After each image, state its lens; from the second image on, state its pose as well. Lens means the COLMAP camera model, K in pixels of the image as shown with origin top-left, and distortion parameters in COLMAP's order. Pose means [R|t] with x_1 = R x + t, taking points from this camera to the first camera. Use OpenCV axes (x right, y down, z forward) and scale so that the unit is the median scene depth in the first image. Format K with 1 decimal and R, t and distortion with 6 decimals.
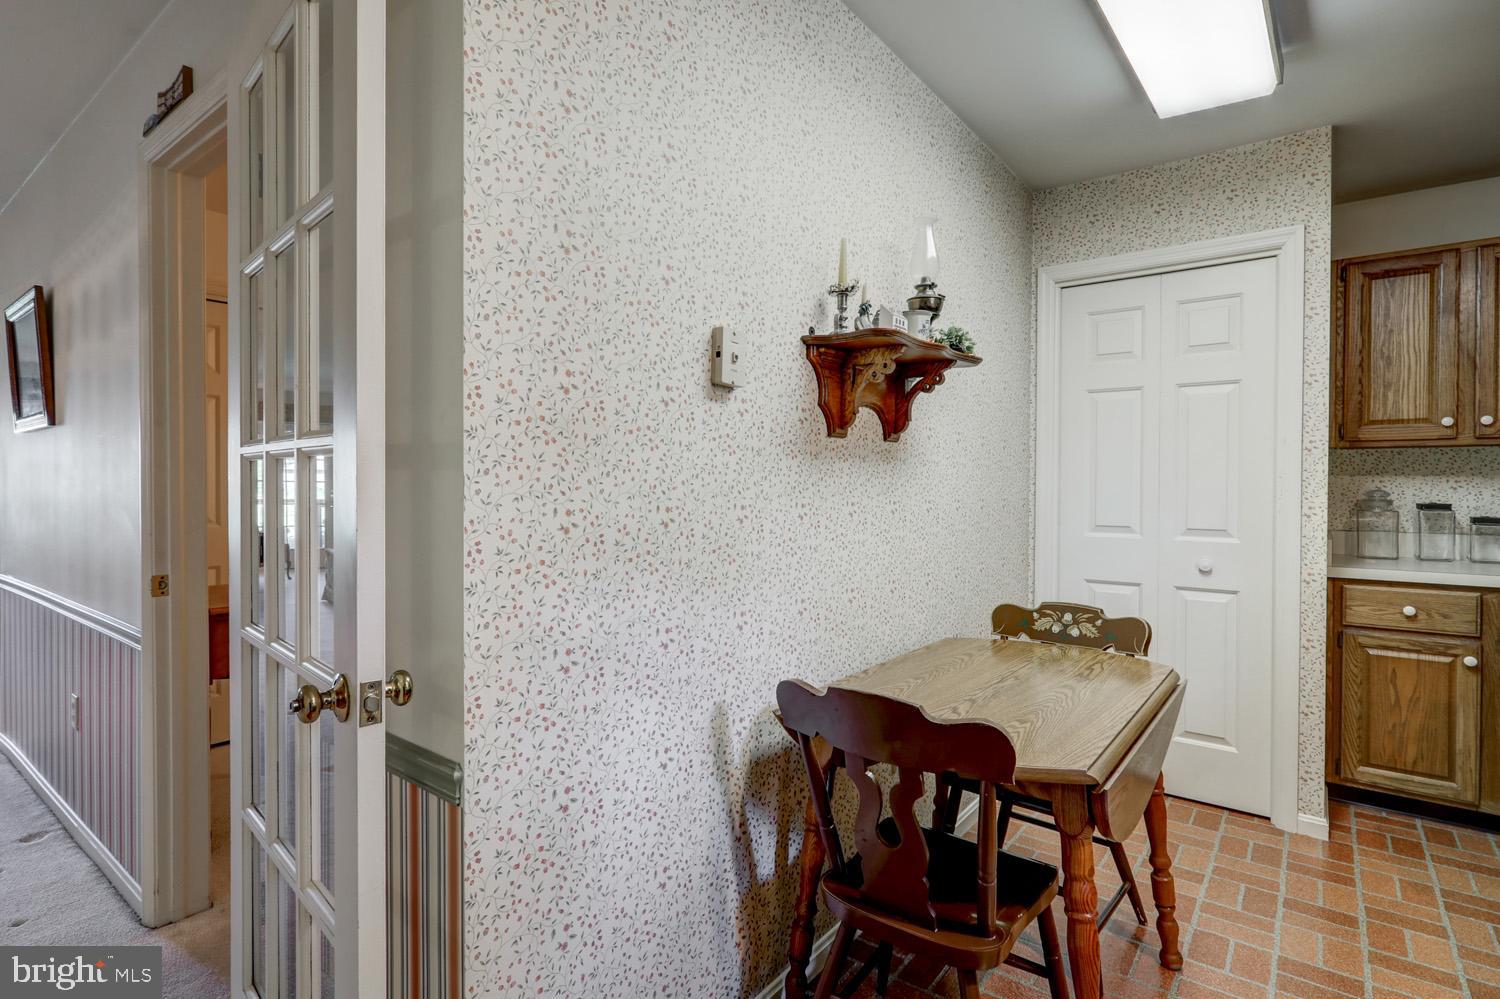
lens RADIAL K [[735.8, 0, 745.1], [0, 735.8, 493.7], [0, 0, 1]] dist [-0.003306, 0.002327]
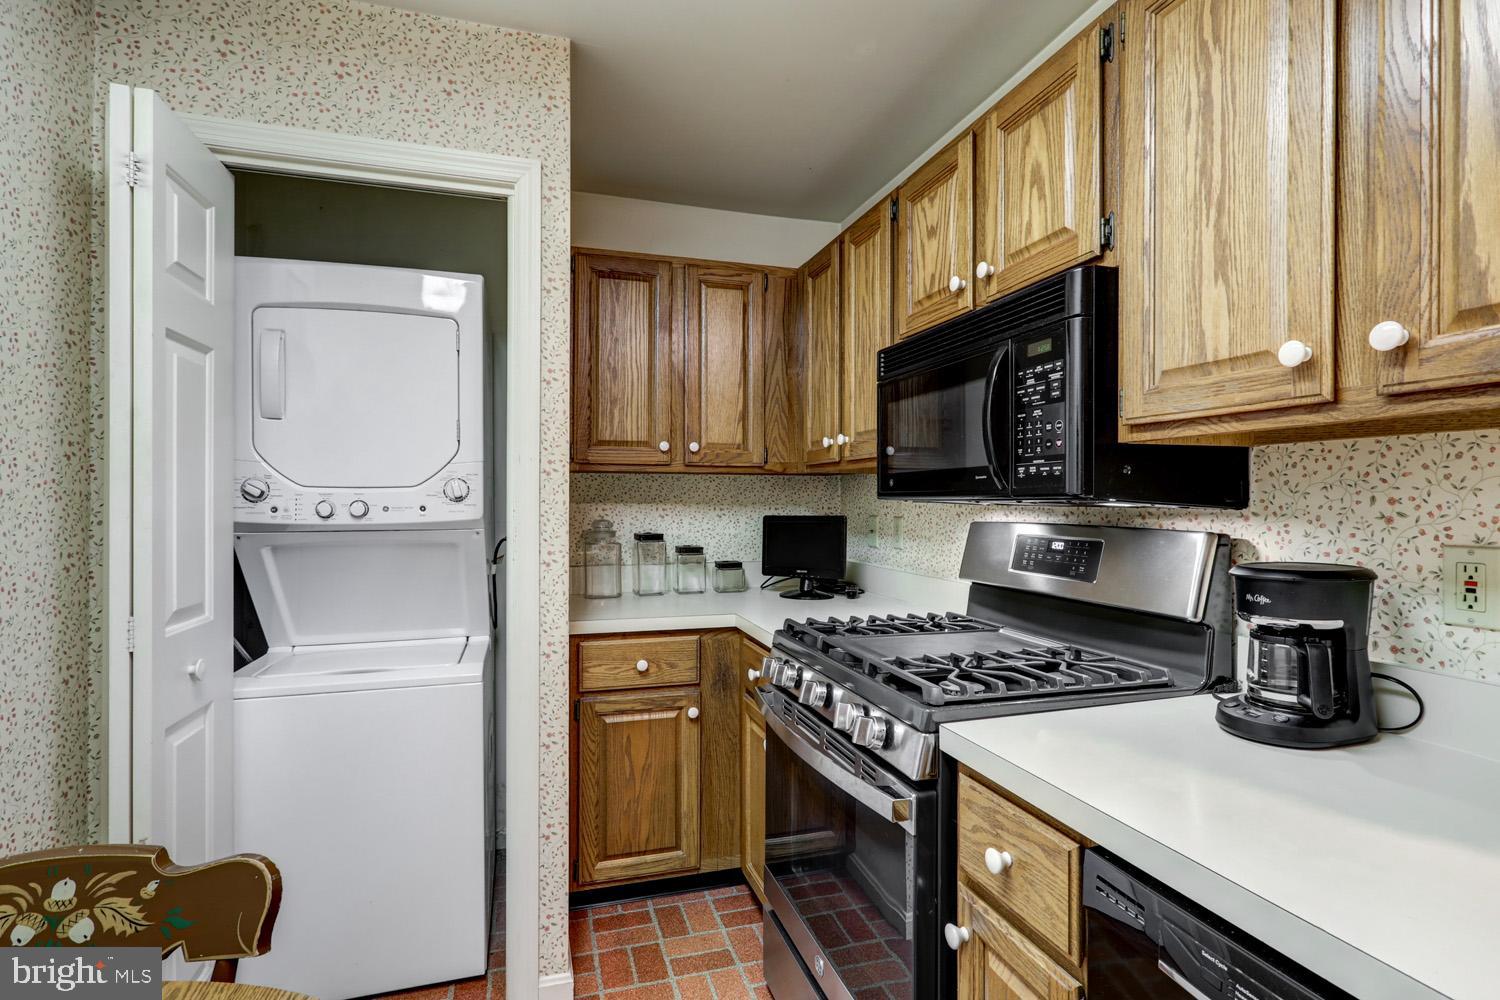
lens RADIAL K [[735.8, 0, 760.1], [0, 735.8, 499.7], [0, 0, 1]] dist [-0.003306, 0.002327]
pose [[0.561678, -0.000226, 0.827356, 0.266003], [0.009250, 0.999939, -0.006006, -0.025280], [-0.827304, 0.011026, 0.561646, 0.392918]]
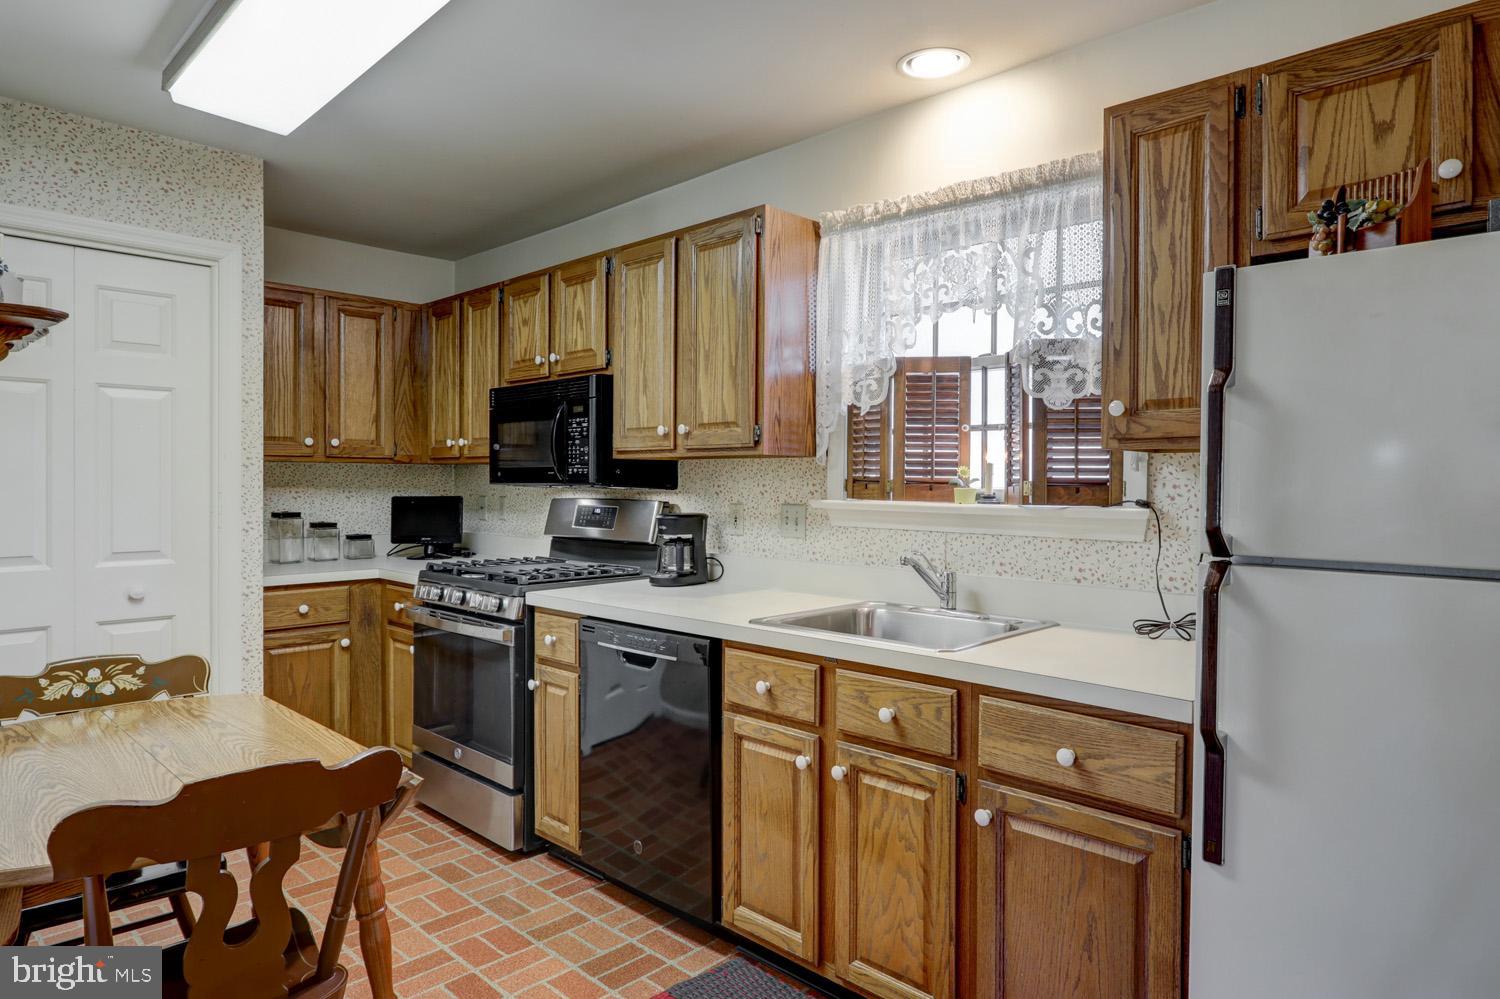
lens RADIAL K [[883.8, 0, 805.5], [0, 883.8, 487.1], [0, 0, 1]] dist [-0.003020, 0.004393]
pose [[0.075939, -0.007502, 0.997084, -0.380442], [0.009205, 0.999934, 0.006823, -0.029476], [-0.997070, 0.008660, 0.076003, 0.120081]]
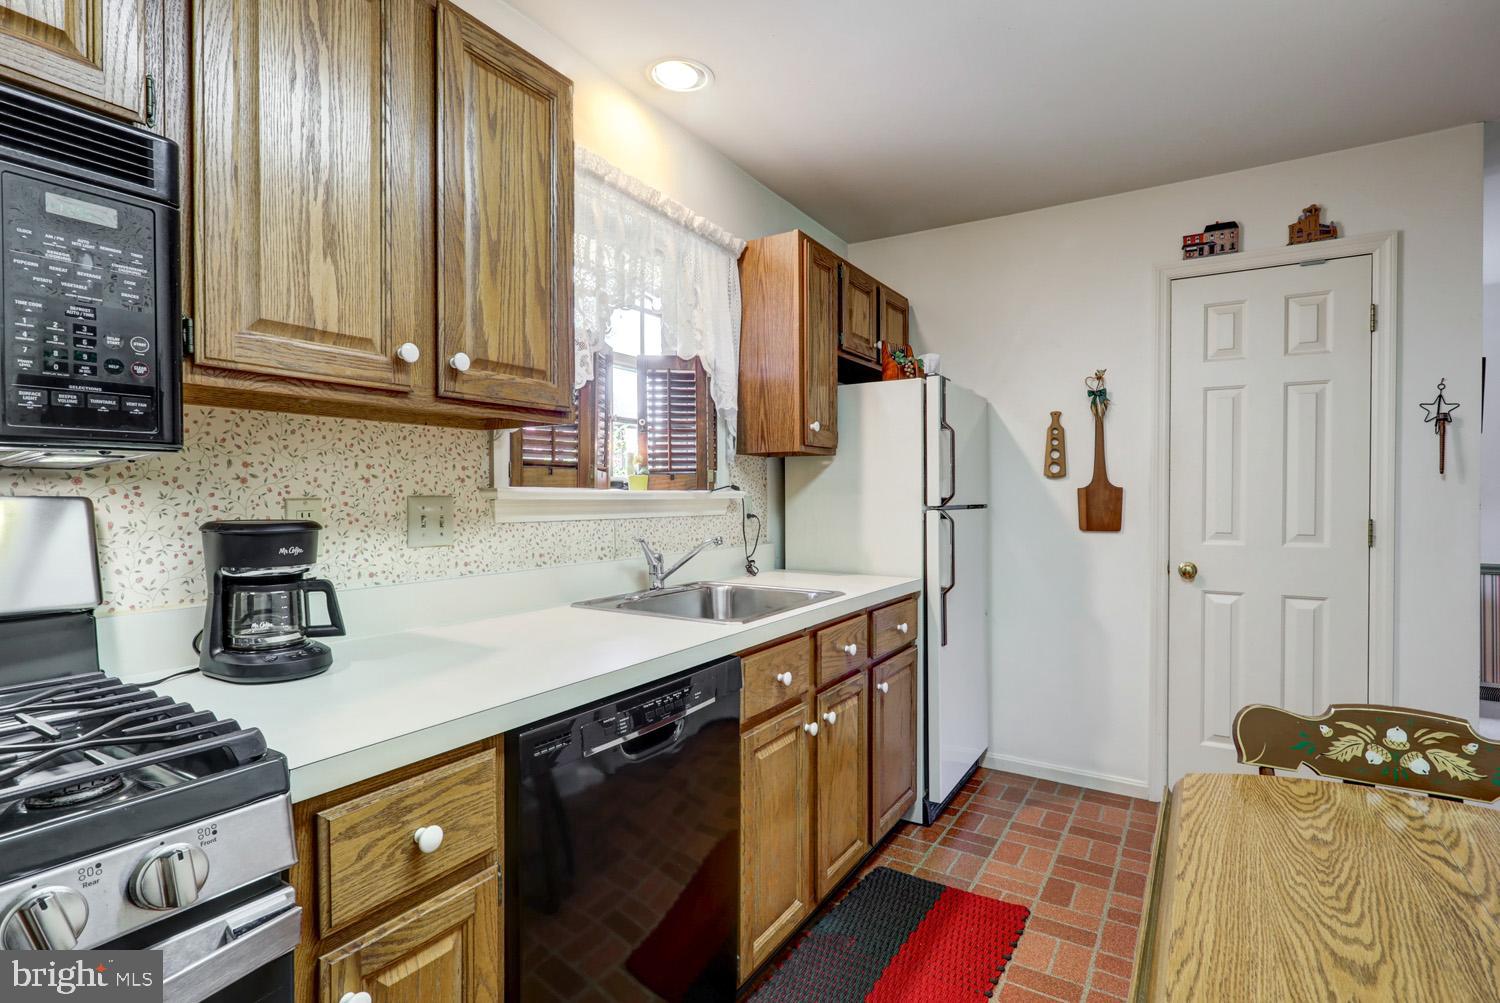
lens RADIAL K [[735.8, 0, 751.6], [0, 735.8, 501.3], [0, 0, 1]] dist [-0.003306, 0.002327]
pose [[-0.994640, -0.002525, -0.103365, 0.525958], [-0.005078, 0.999688, 0.024450, -0.012645], [0.103271, 0.024843, -0.994343, 0.863328]]
